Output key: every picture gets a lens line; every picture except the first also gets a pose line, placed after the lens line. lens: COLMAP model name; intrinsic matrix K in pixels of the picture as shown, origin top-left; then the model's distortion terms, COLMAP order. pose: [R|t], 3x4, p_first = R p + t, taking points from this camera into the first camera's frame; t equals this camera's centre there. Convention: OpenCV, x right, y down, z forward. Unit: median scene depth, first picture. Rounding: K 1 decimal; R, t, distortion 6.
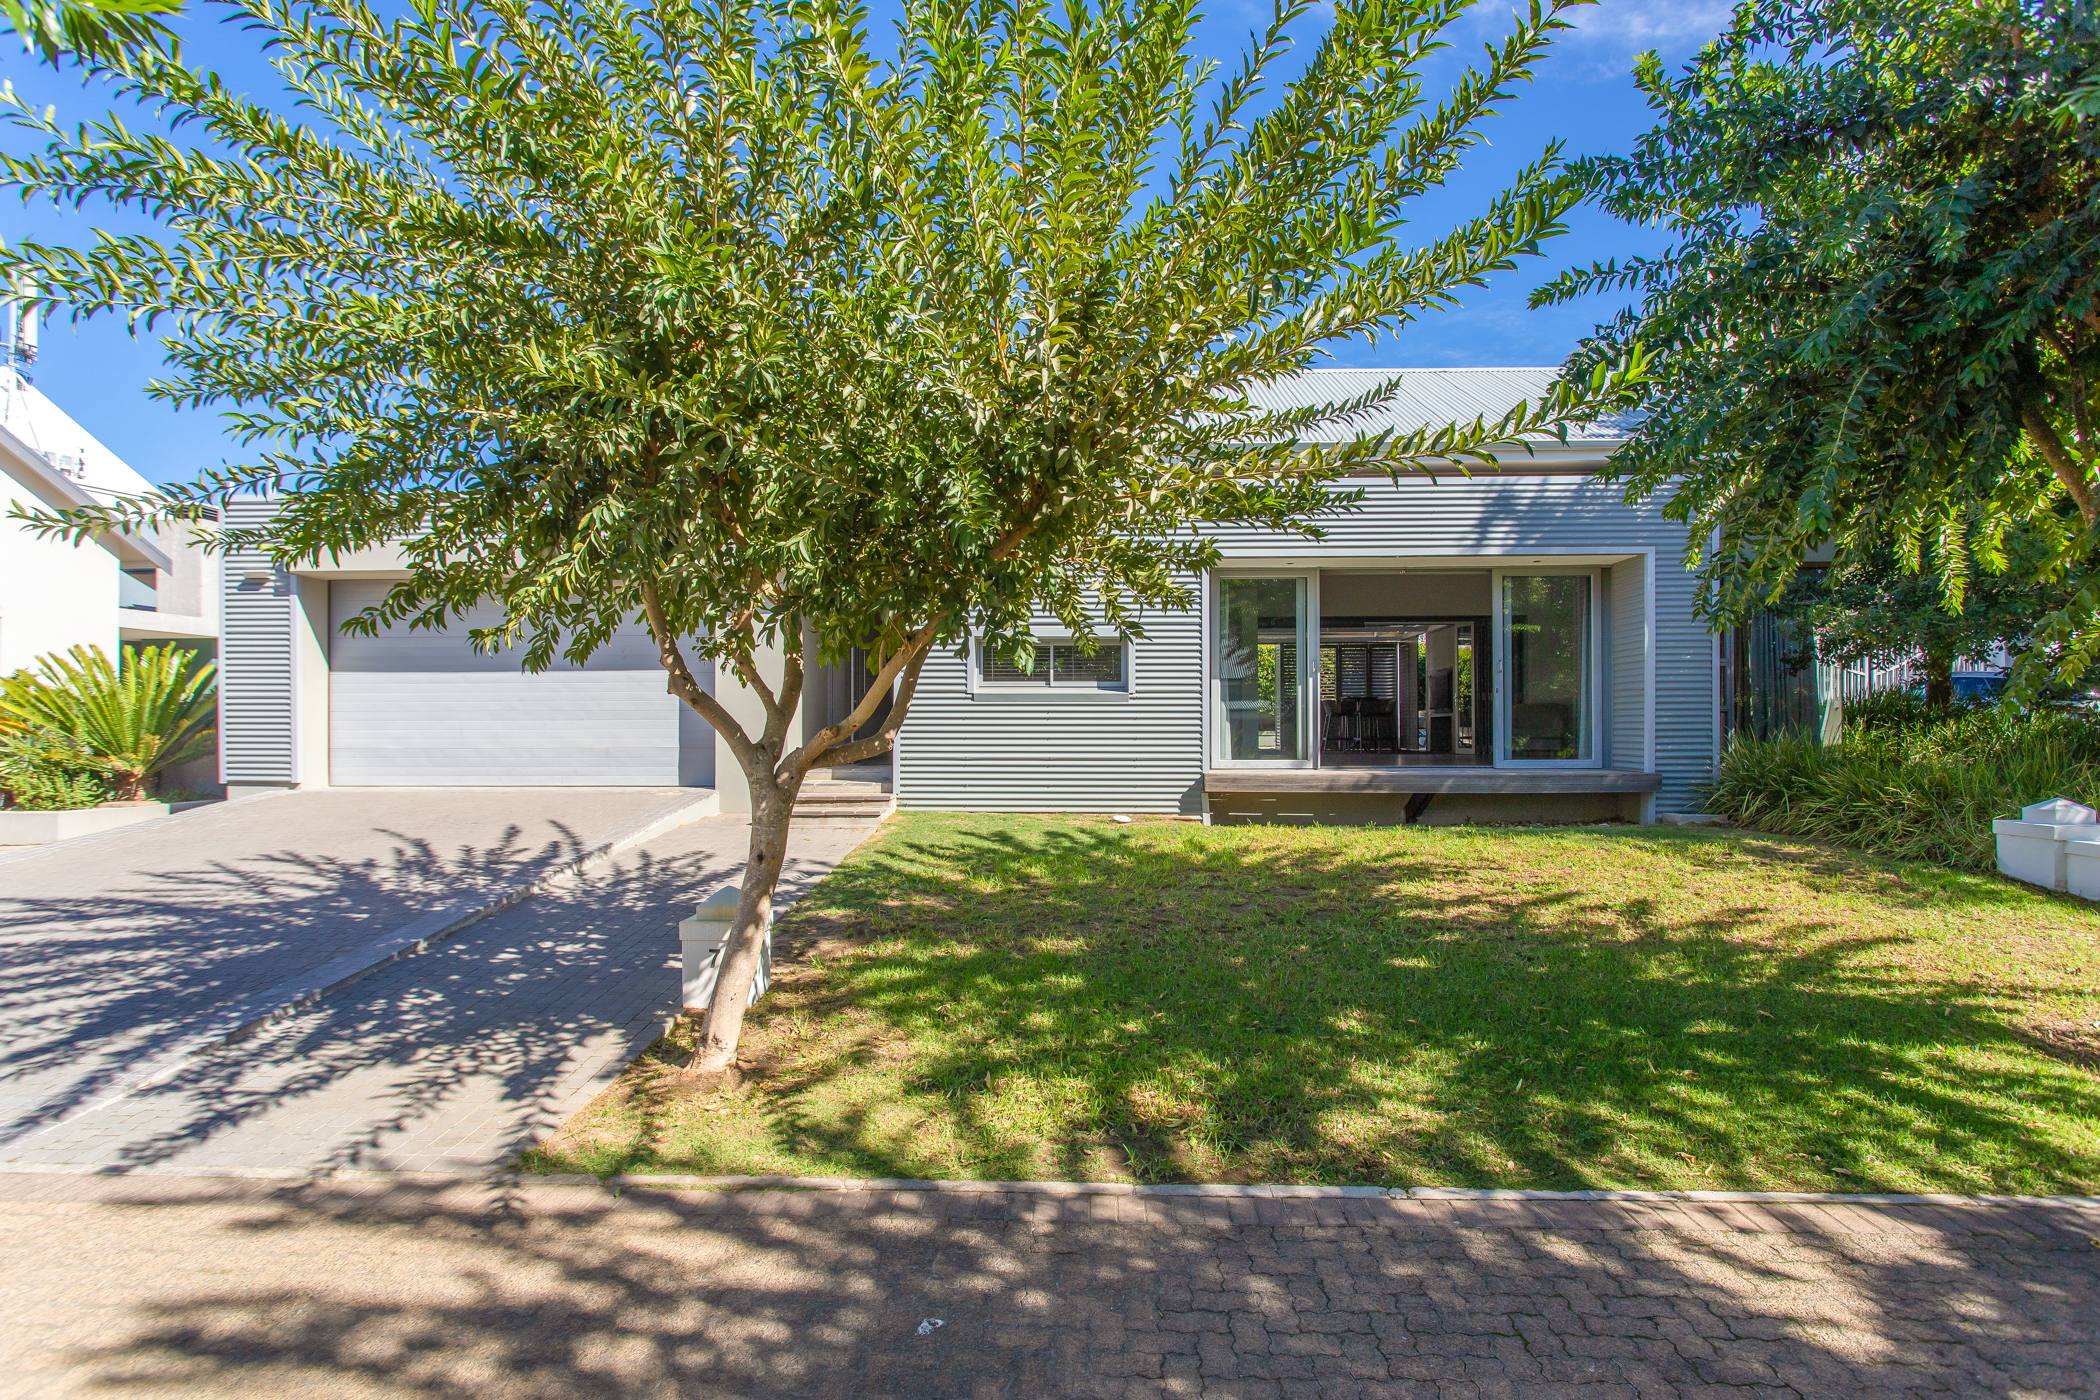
lens RADIAL K [[1069.2, 0, 1057.4], [0, 1069.2, 683.4], [0, 0, 1]] dist [-0.006245, 0.000312]
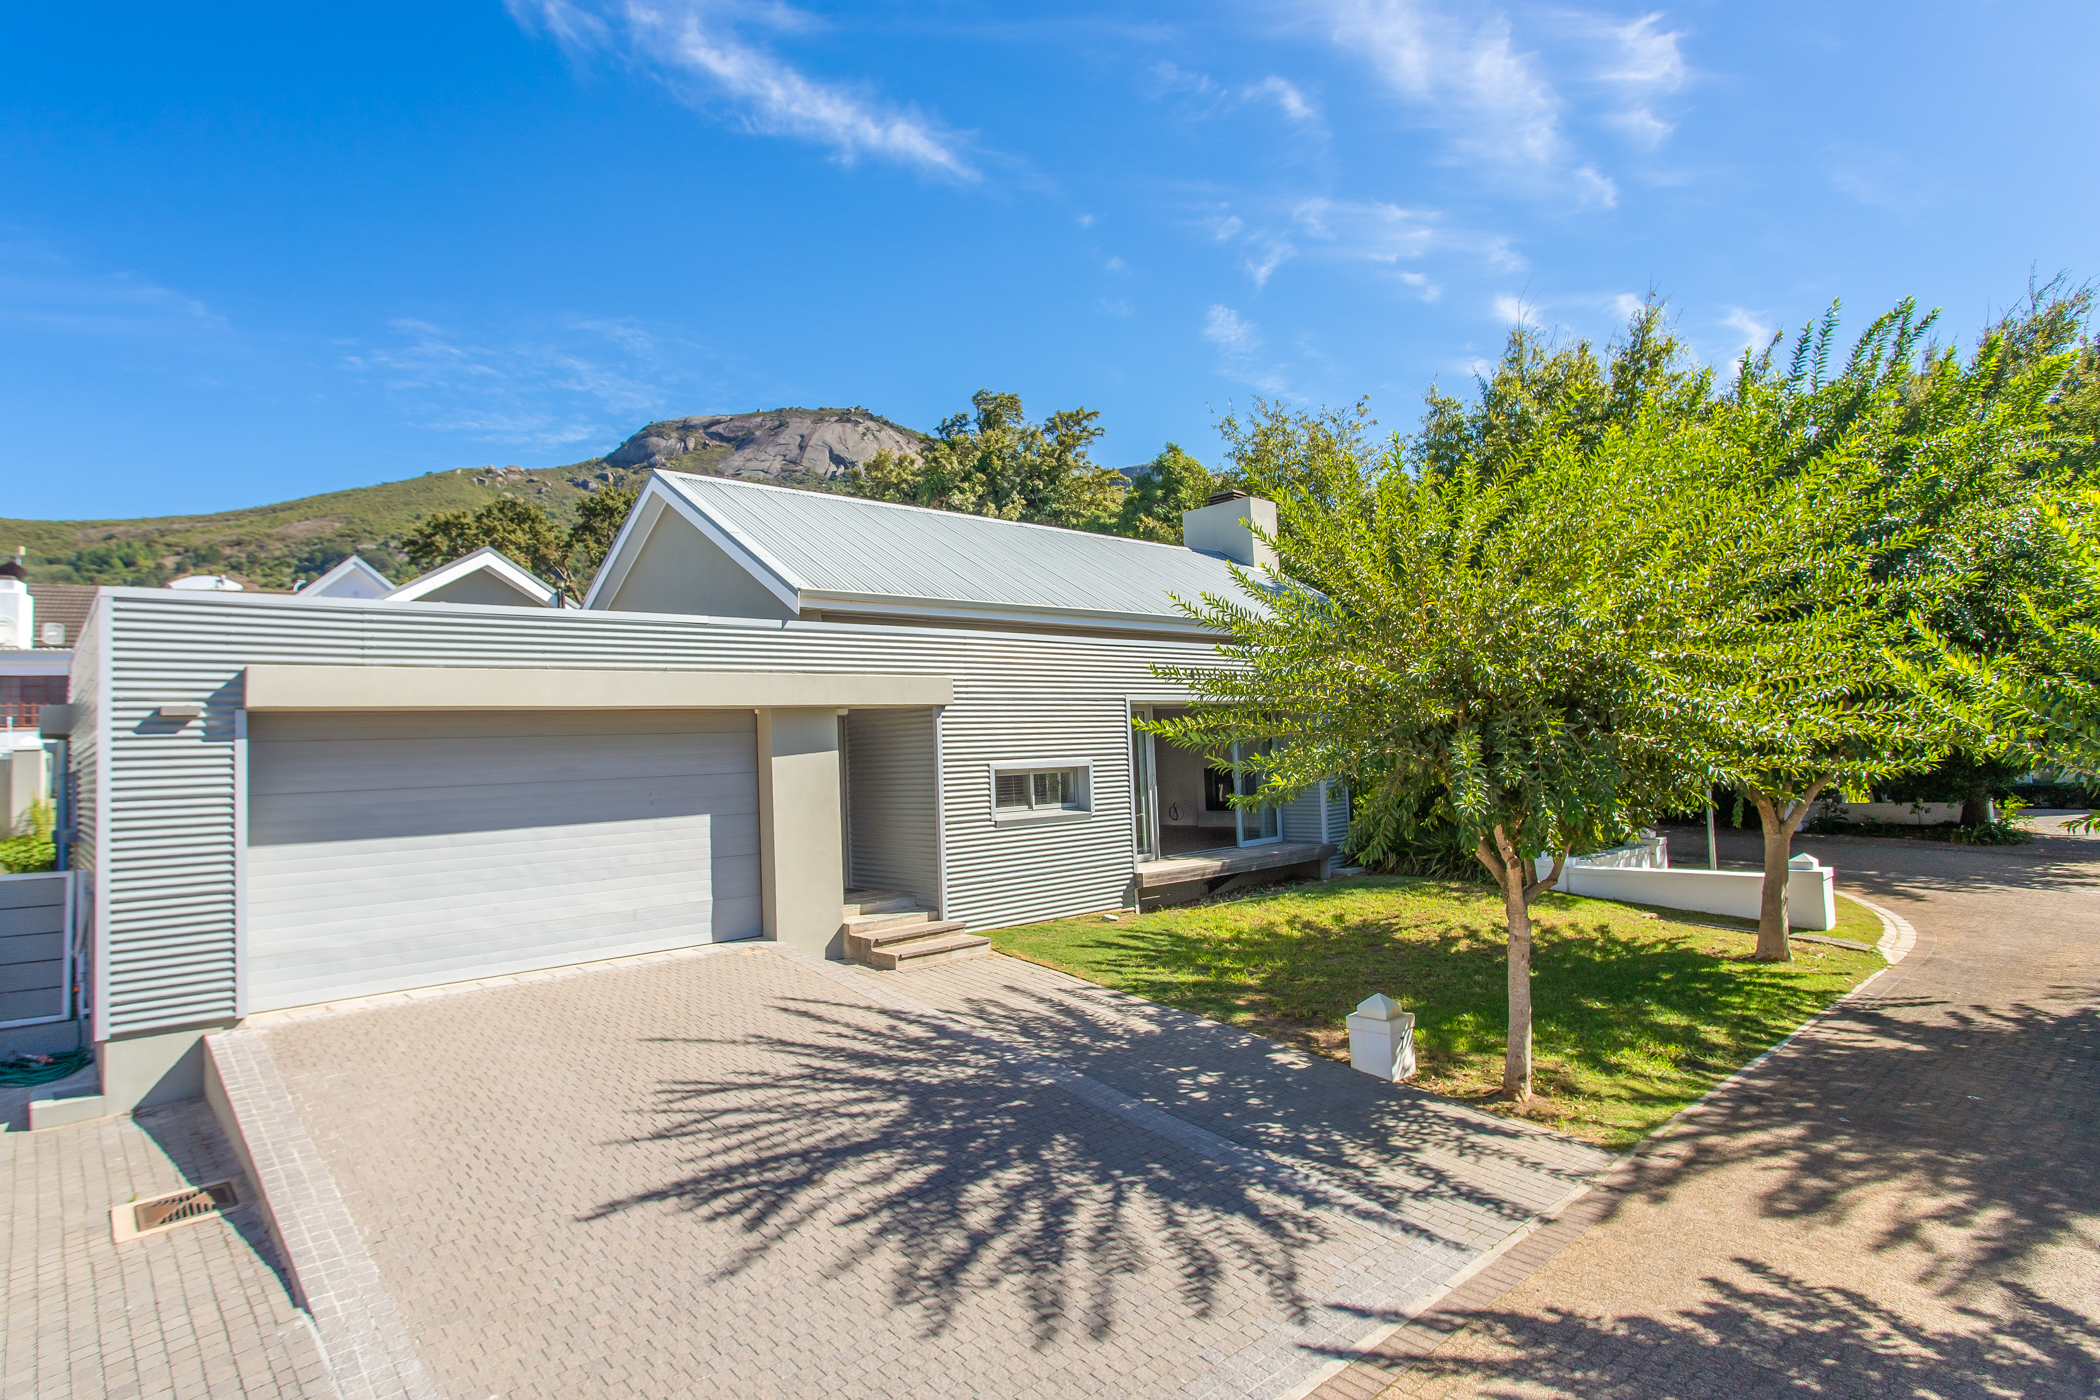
lens RADIAL K [[1184.9, 0, 1046.1], [0, 1184.9, 707.7], [0, 0, 1]] dist [-0.011984, 0.001663]
pose [[0.689011, 0.004107, 0.724739, -2.322781], [0.005047, 0.999933, -0.010464, -0.236298], [-0.724733, 0.010867, 0.688944, 0.307281]]
